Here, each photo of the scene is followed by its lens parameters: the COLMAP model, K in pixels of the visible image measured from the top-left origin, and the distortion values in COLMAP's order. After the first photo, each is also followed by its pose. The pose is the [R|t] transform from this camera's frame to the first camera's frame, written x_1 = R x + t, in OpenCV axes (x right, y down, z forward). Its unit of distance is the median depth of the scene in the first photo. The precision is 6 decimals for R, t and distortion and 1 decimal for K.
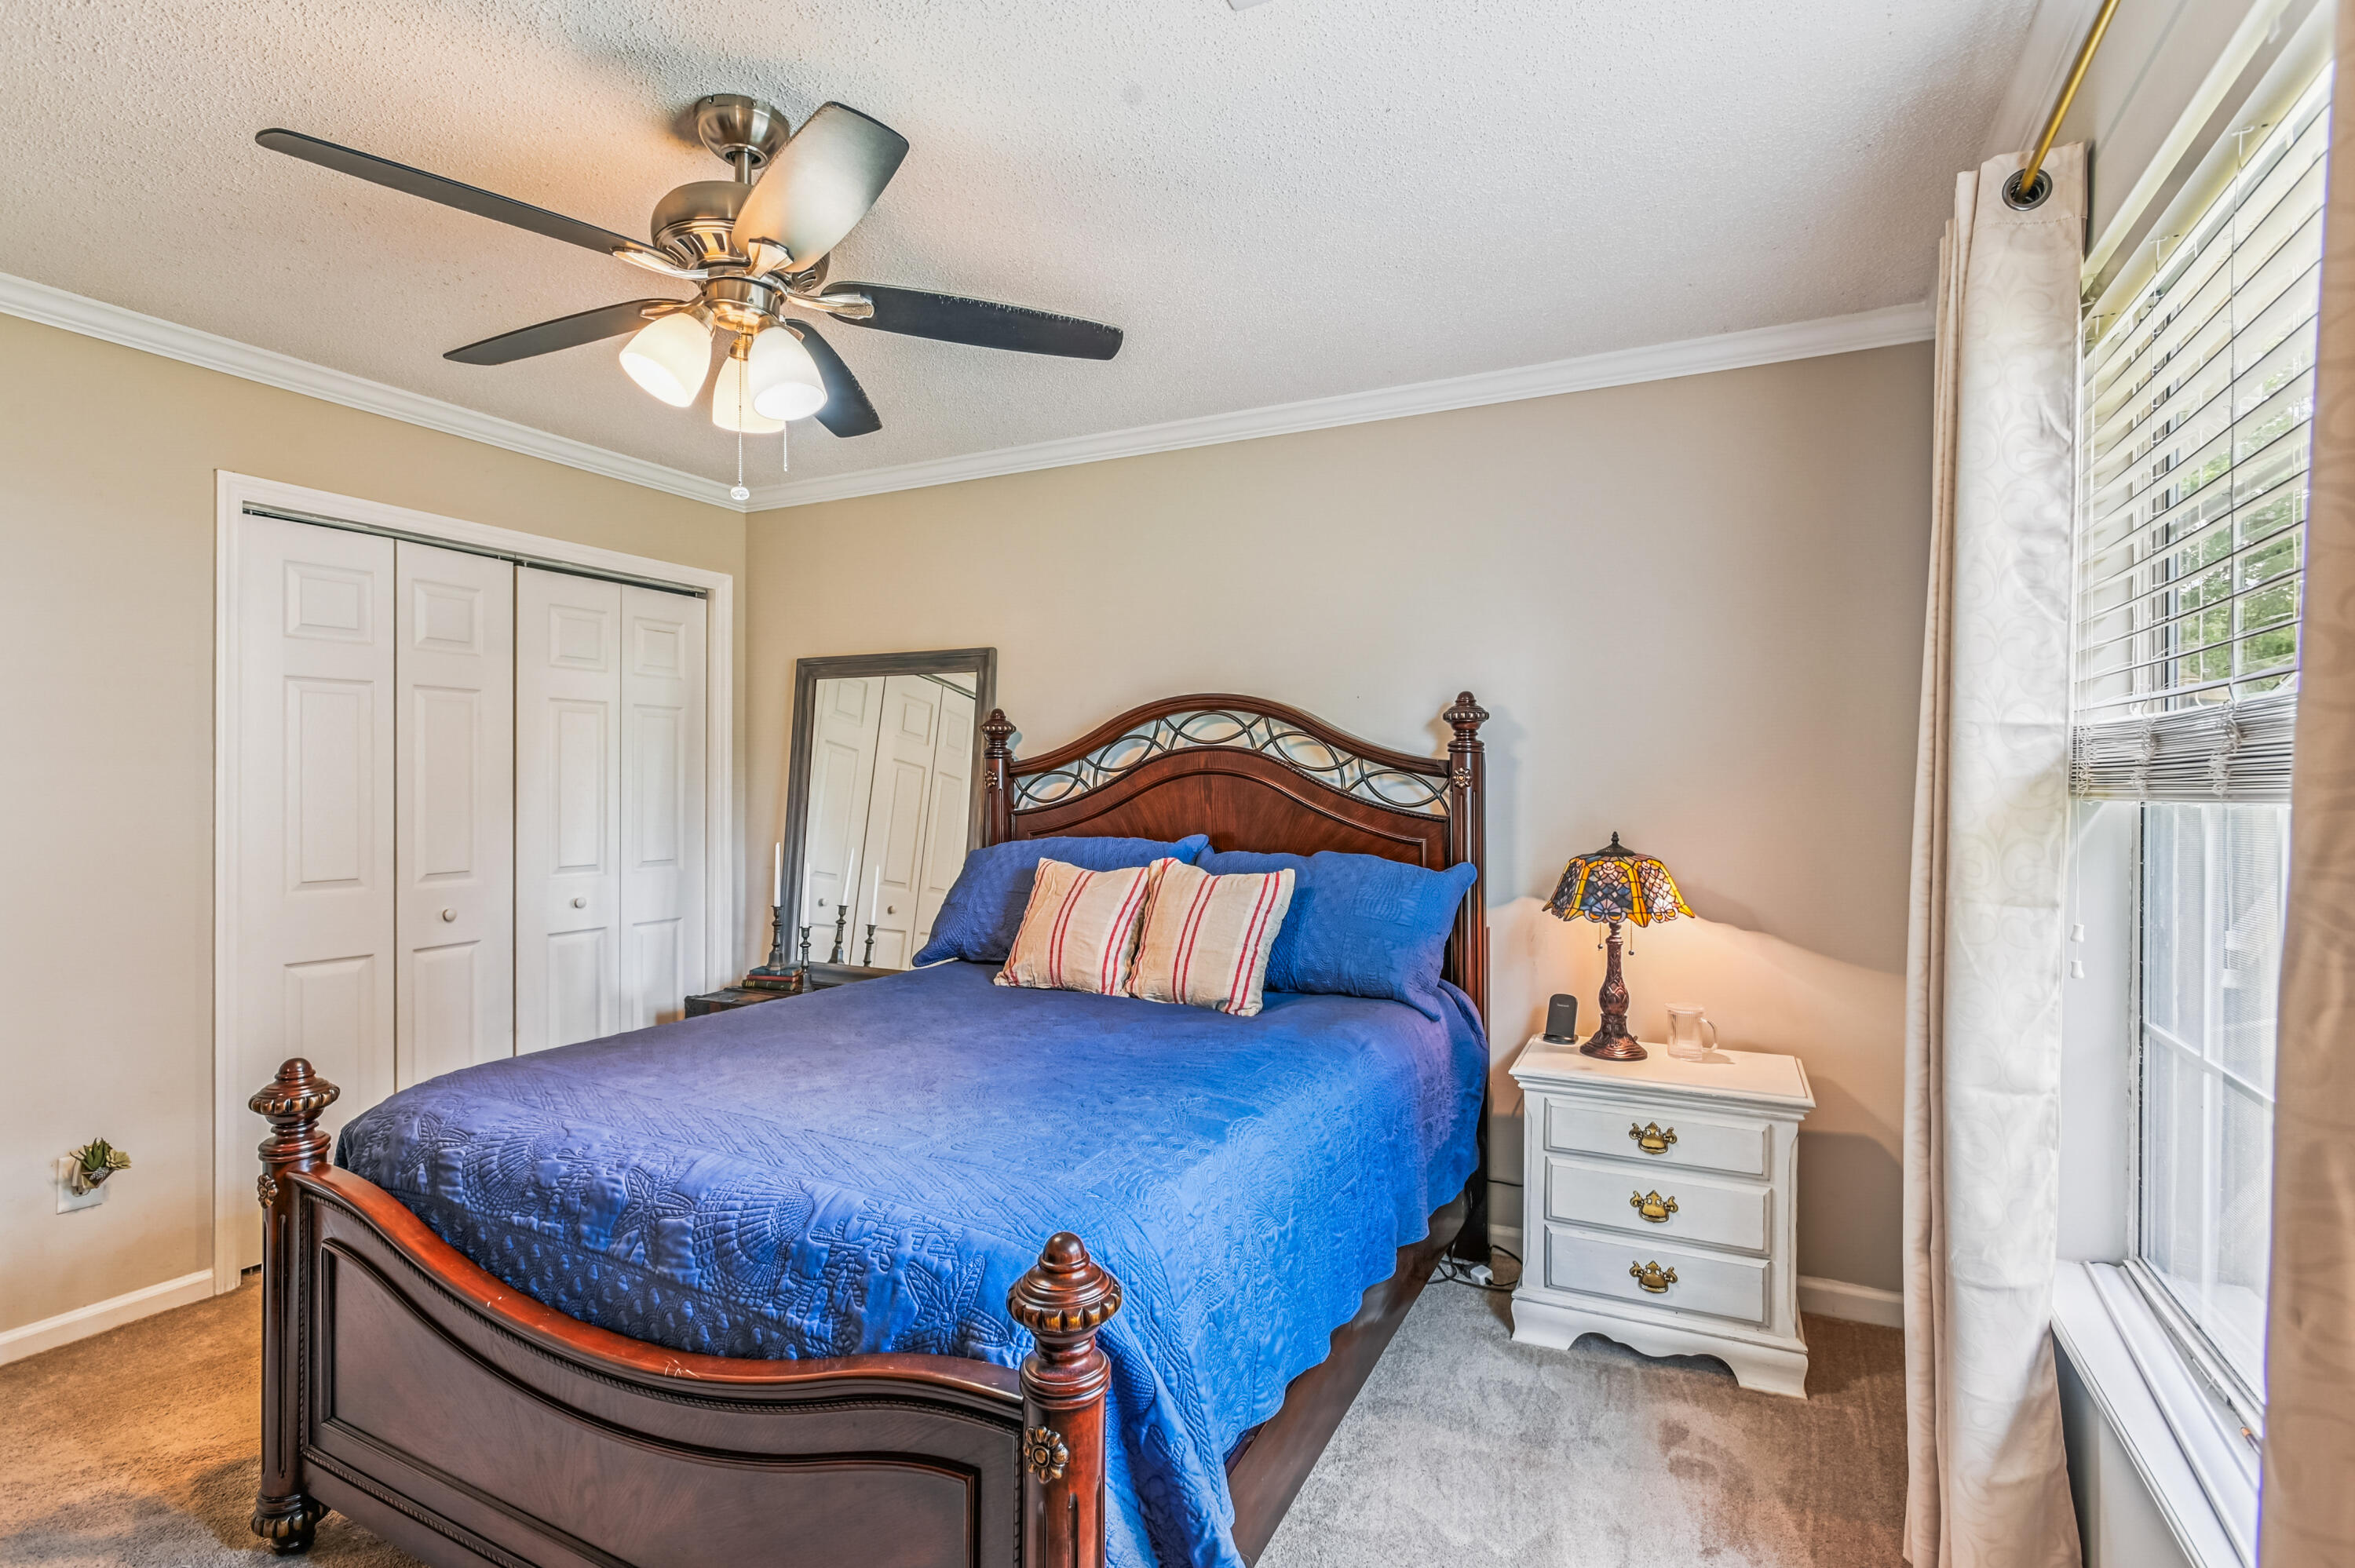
lens RADIAL K [[1132.9, 0, 1180.1], [0, 1132.9, 797.7], [0, 0, 1]] dist [-0.002582, -0.000234]
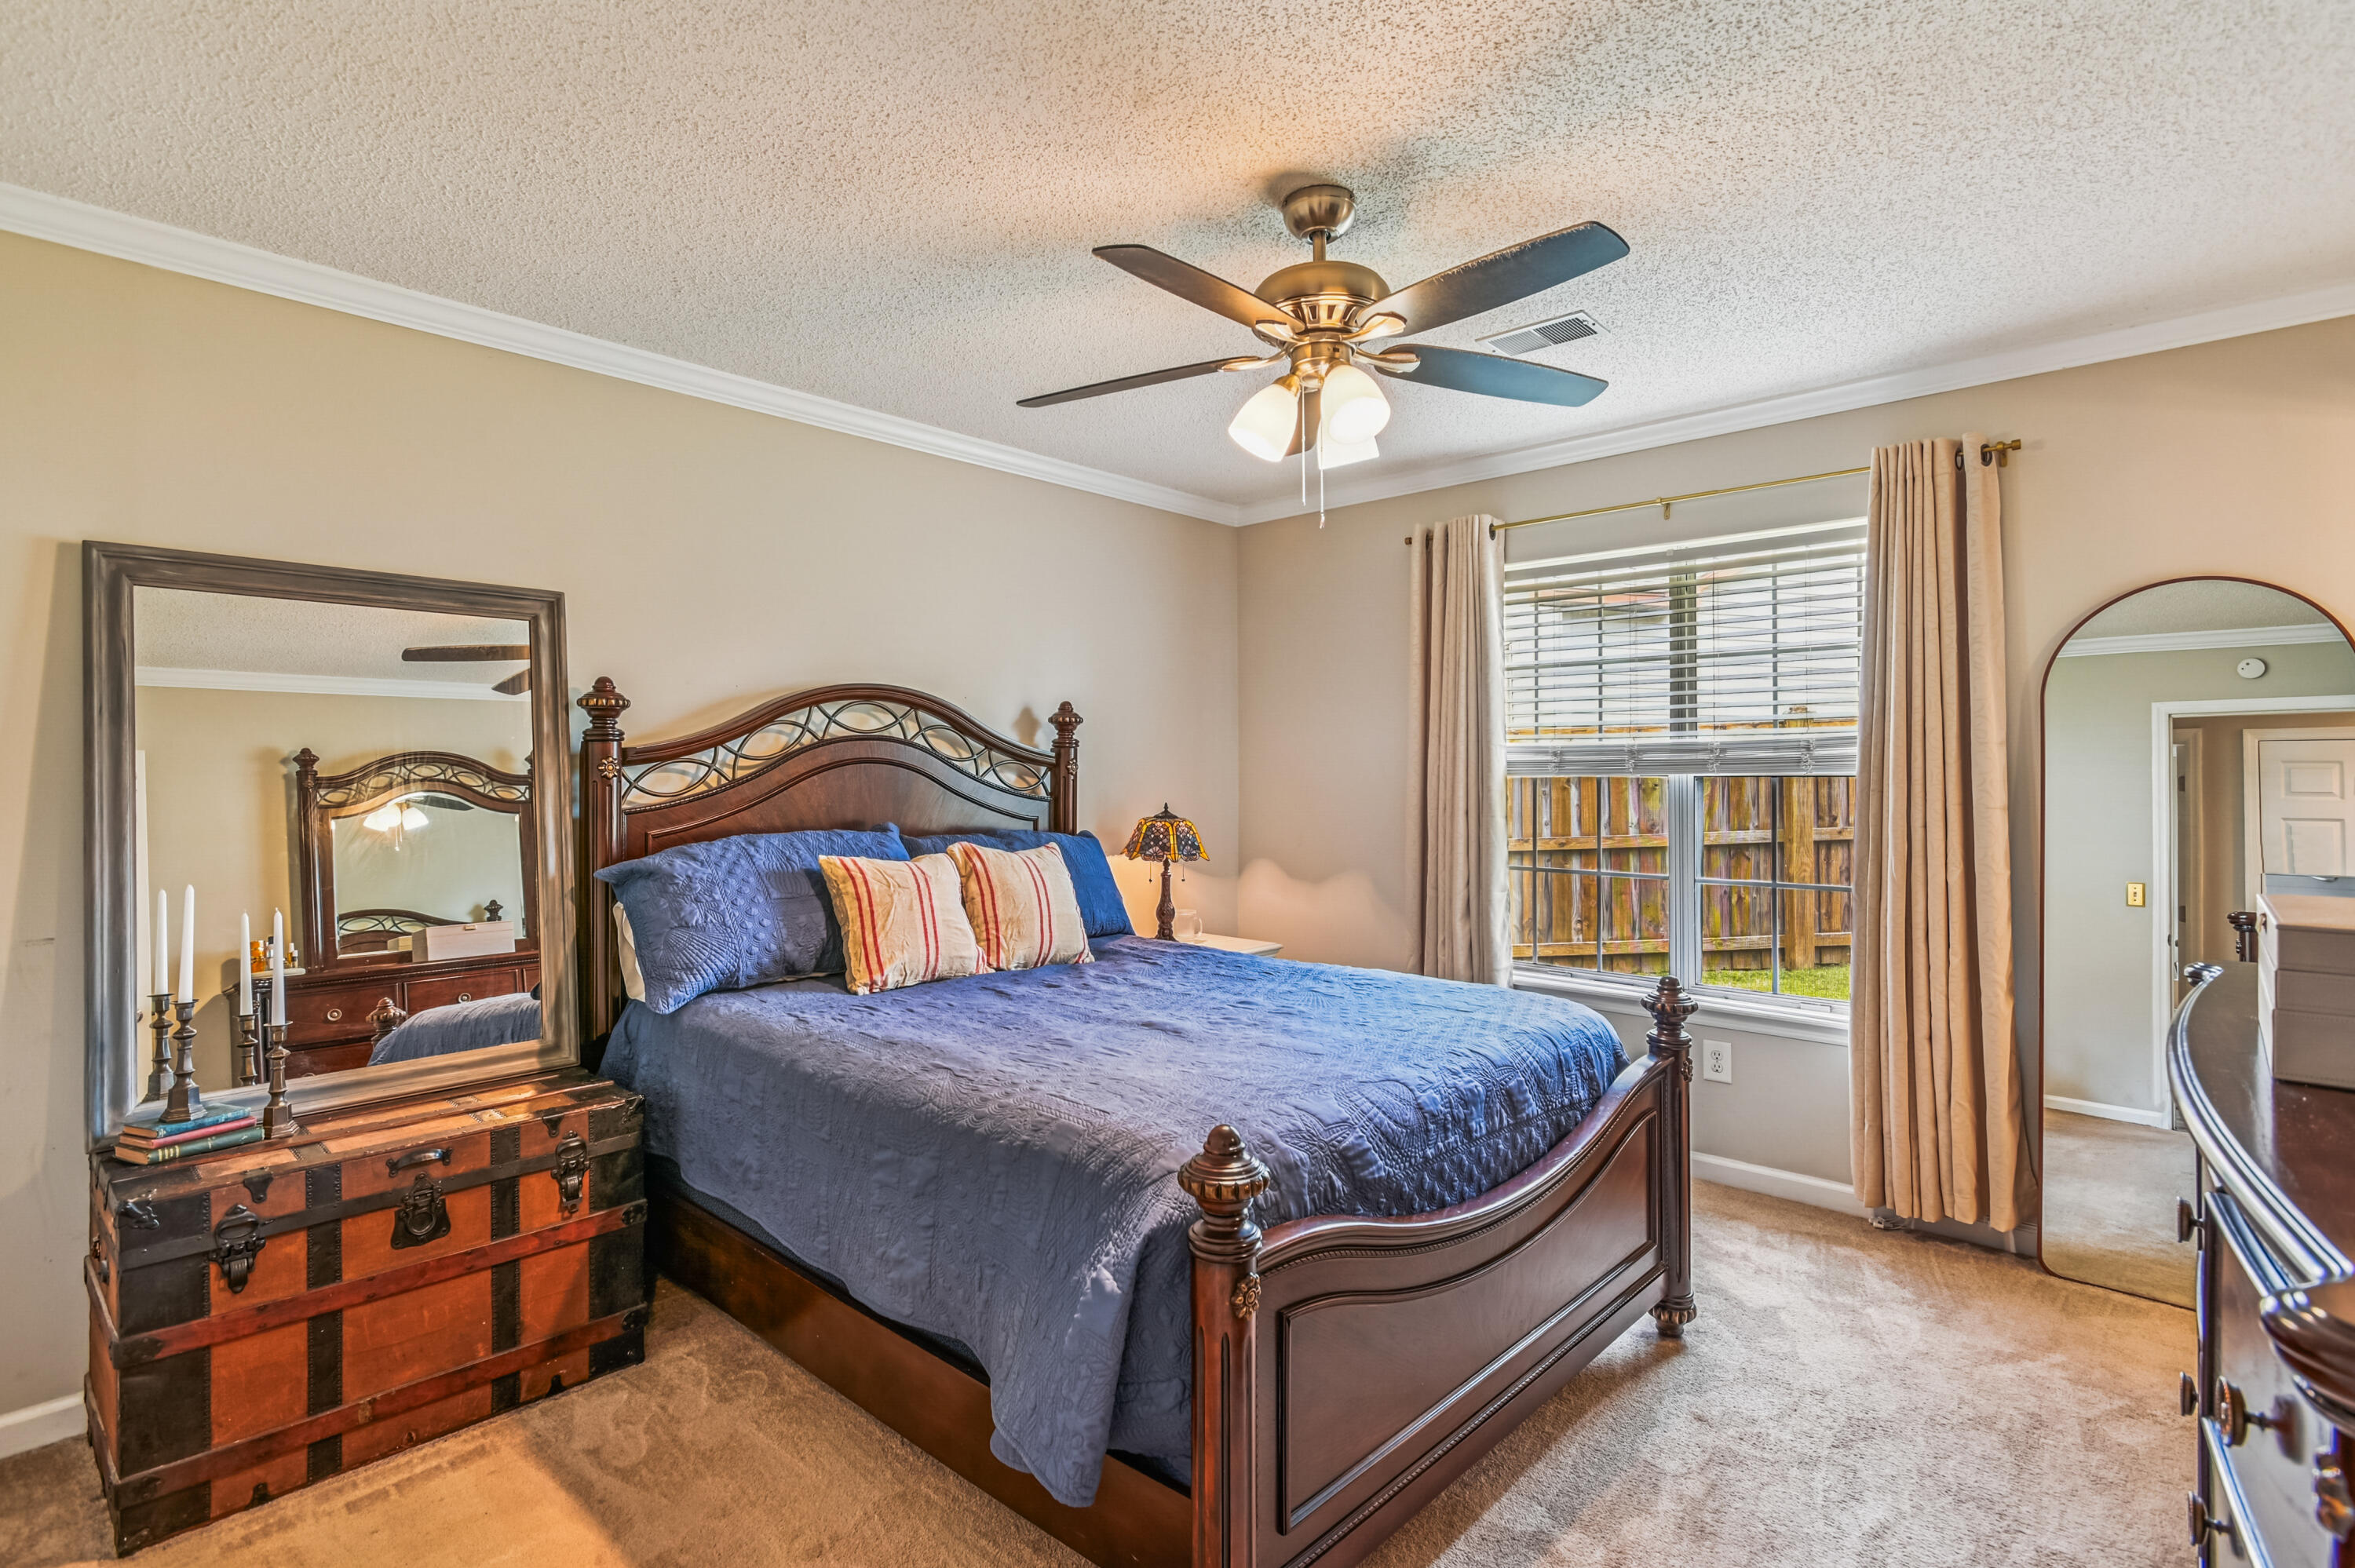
lens RADIAL K [[1133.3, 0, 1177.6], [0, 1133.3, 778.1], [0, 0, 1]] dist [-0.011946, 0.000413]
pose [[0.281634, -0.008227, 0.959487, -0.878825], [0.017117, 0.999847, 0.003549, -0.006470], [-0.959369, 0.015424, 0.281732, 0.460673]]
